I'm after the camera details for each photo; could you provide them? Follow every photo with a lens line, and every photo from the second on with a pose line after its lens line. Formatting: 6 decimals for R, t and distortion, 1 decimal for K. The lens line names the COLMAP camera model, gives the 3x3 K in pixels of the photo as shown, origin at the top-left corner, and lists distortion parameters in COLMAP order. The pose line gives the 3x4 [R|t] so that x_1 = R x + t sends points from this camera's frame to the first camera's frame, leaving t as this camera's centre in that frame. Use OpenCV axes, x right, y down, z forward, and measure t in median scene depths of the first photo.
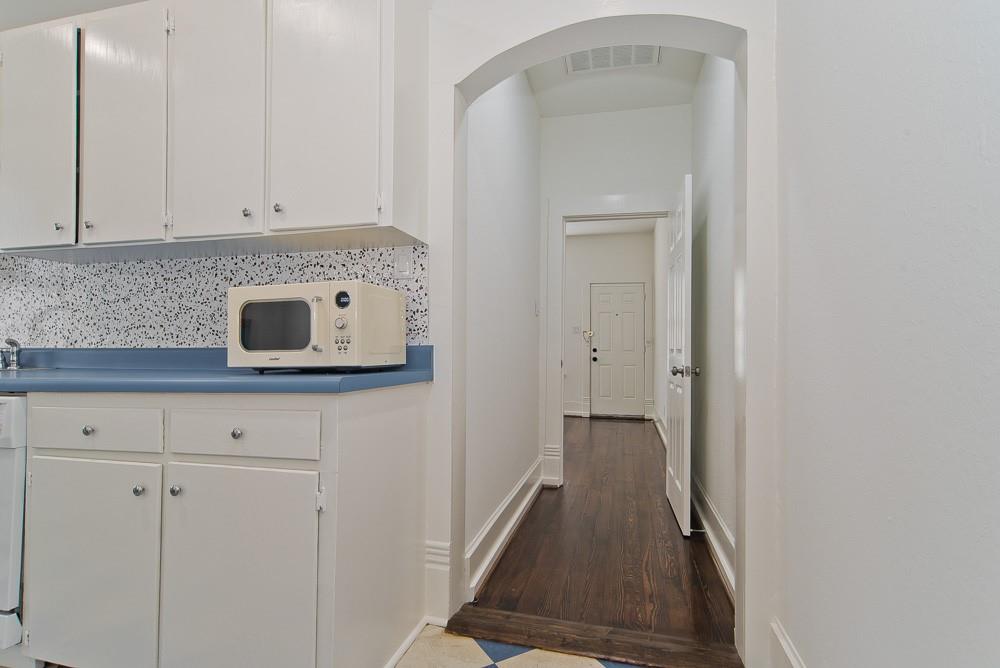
lens RADIAL K [[496.5, 0, 502.1], [0, 496.5, 335.0], [0, 0, 1]] dist [0.004339, 0.003180]
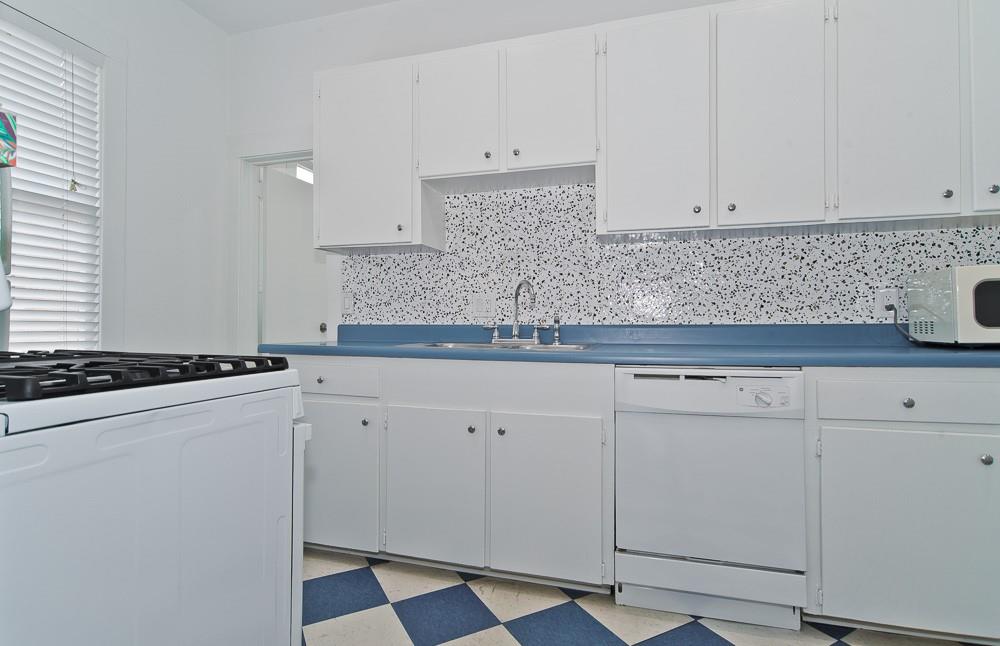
lens RADIAL K [[494.4, 0, 499.5], [0, 494.4, 317.8], [0, 0, 1]] dist [-0.002600, 0.002172]
pose [[0.999606, -0.002646, -0.027954, -1.210040], [0.003065, 0.999883, 0.014970, -0.005142], [0.027911, -0.015049, 0.999497, -0.049071]]
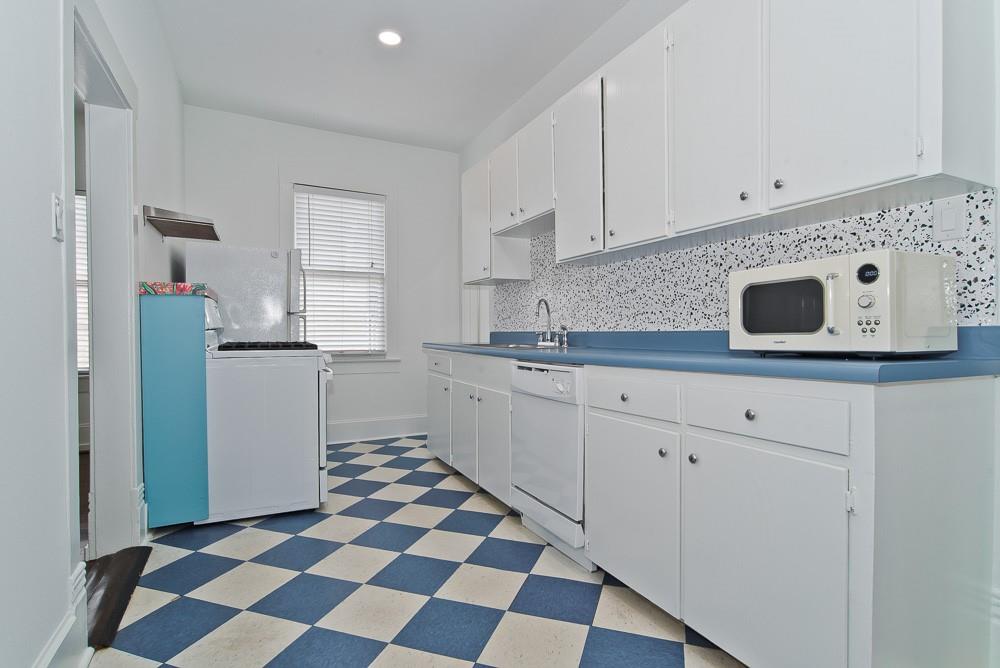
lens RADIAL K [[496.5, 0, 500.2], [0, 496.5, 335.0], [0, 0, 1]] dist [0.004339, 0.003180]
pose [[0.655267, 0.000767, -0.755397, -0.066651], [0.026740, 0.999349, 0.024211, -0.002595], [0.754924, -0.036064, 0.654820, -0.034740]]
